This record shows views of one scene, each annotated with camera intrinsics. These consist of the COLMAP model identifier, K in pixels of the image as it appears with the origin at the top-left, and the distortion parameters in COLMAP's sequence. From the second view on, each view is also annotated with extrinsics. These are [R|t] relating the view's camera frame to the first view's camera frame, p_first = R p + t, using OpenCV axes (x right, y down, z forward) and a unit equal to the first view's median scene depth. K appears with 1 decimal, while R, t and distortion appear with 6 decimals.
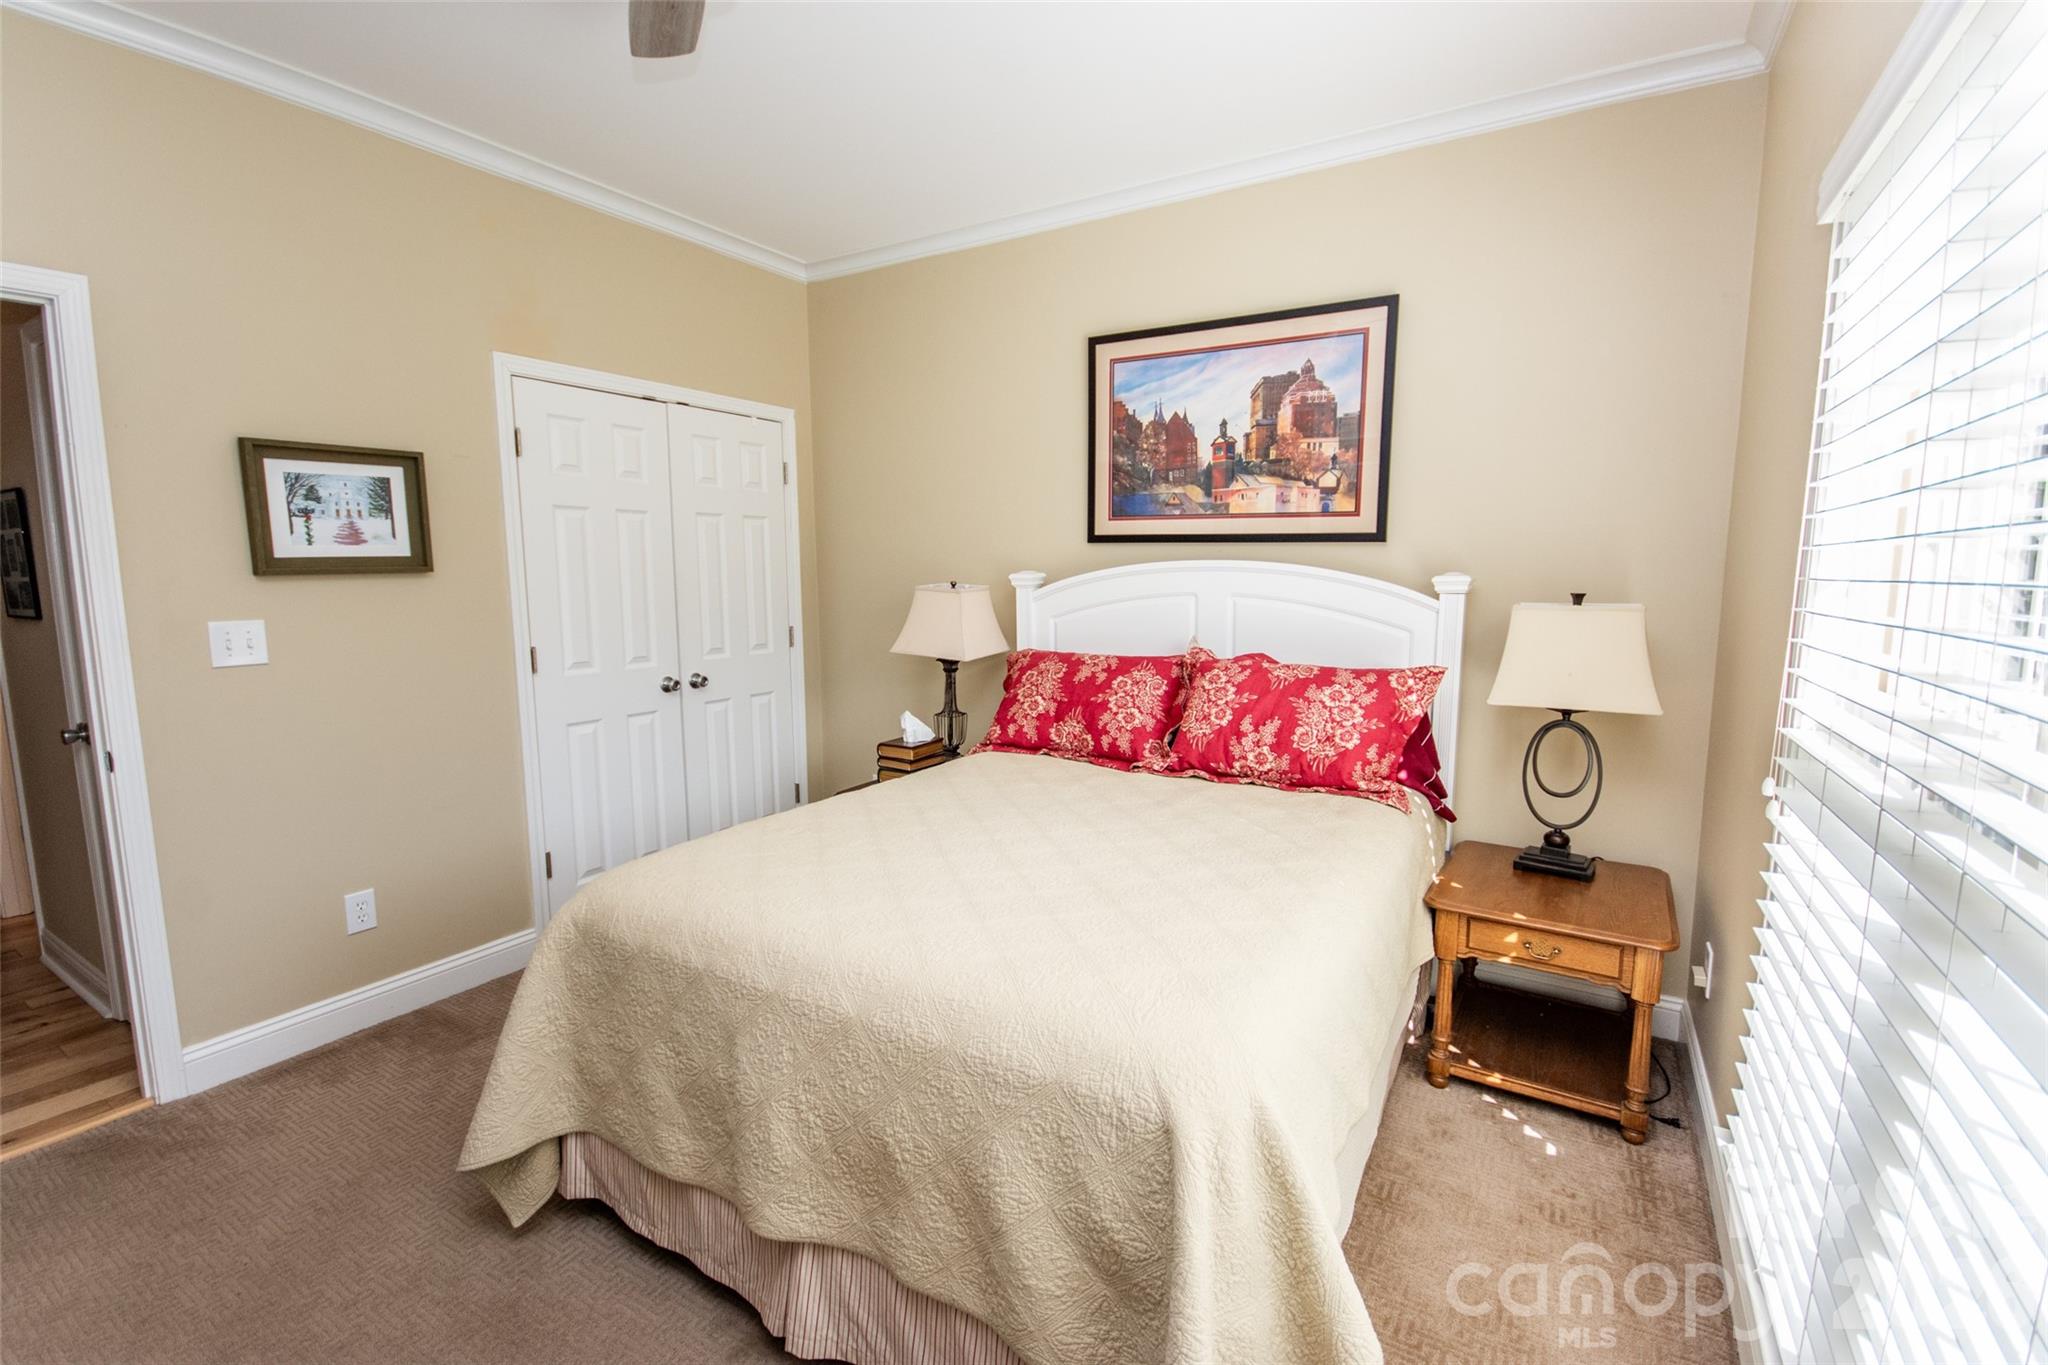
lens RADIAL K [[915.6, 0, 1023.9], [0, 915.6, 665.2], [0, 0, 1]] dist [0.008069, -0.007045]
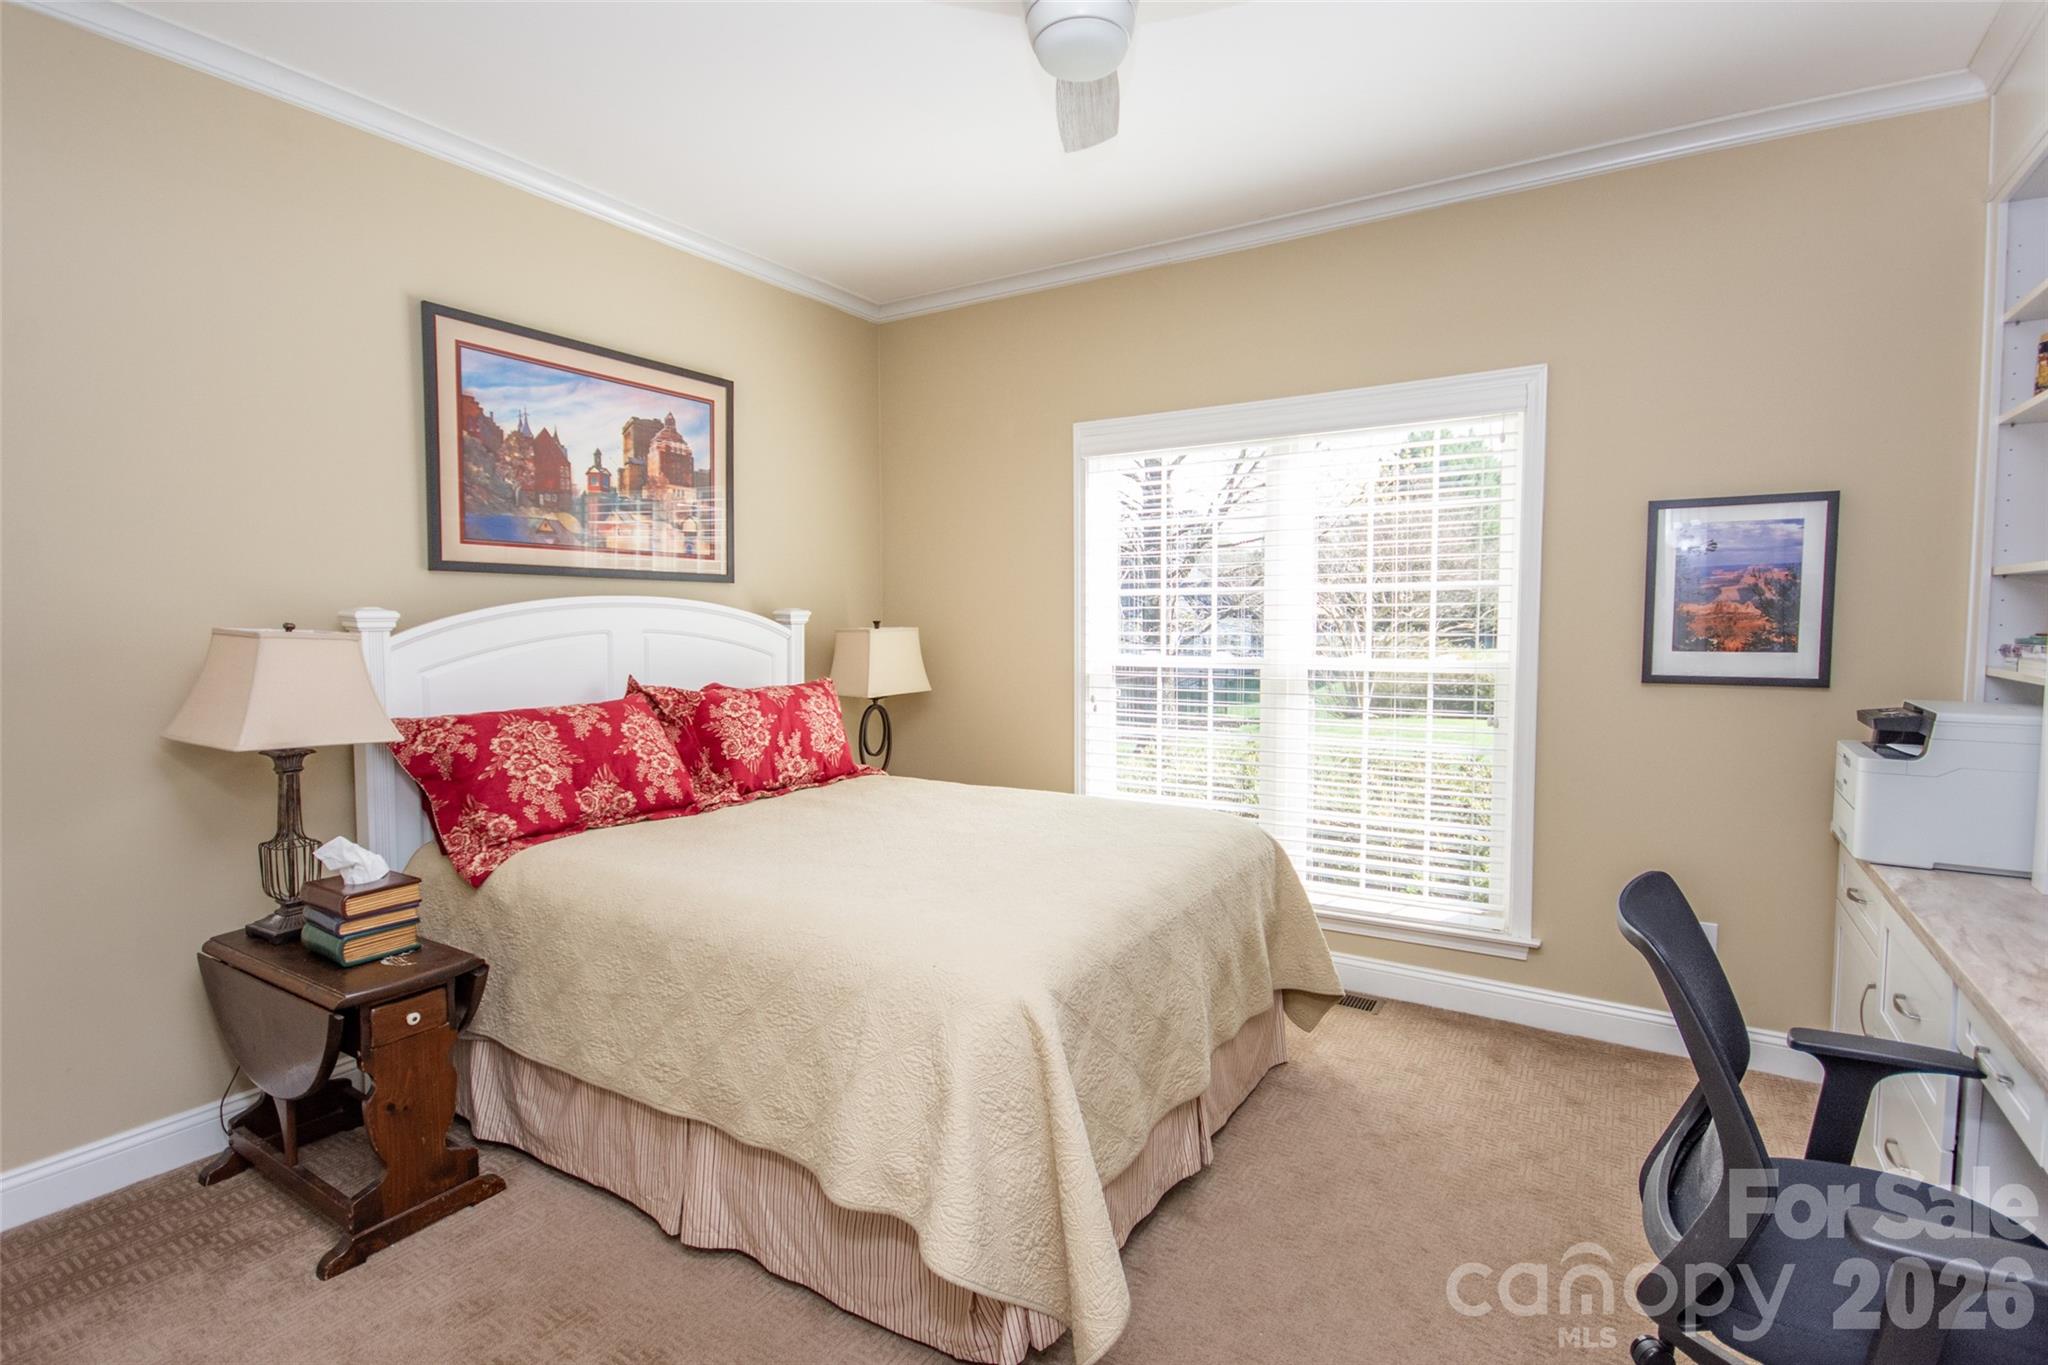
lens RADIAL K [[935.4, 0, 1039.8], [0, 935.4, 668.6], [0, 0, 1]] dist [-0.002177, 0.000404]
pose [[0.023638, -0.059582, 0.997944, -0.745607], [0.112156, 0.992079, 0.056575, -0.044060], [-0.993409, 0.110588, 0.030133, 0.529211]]
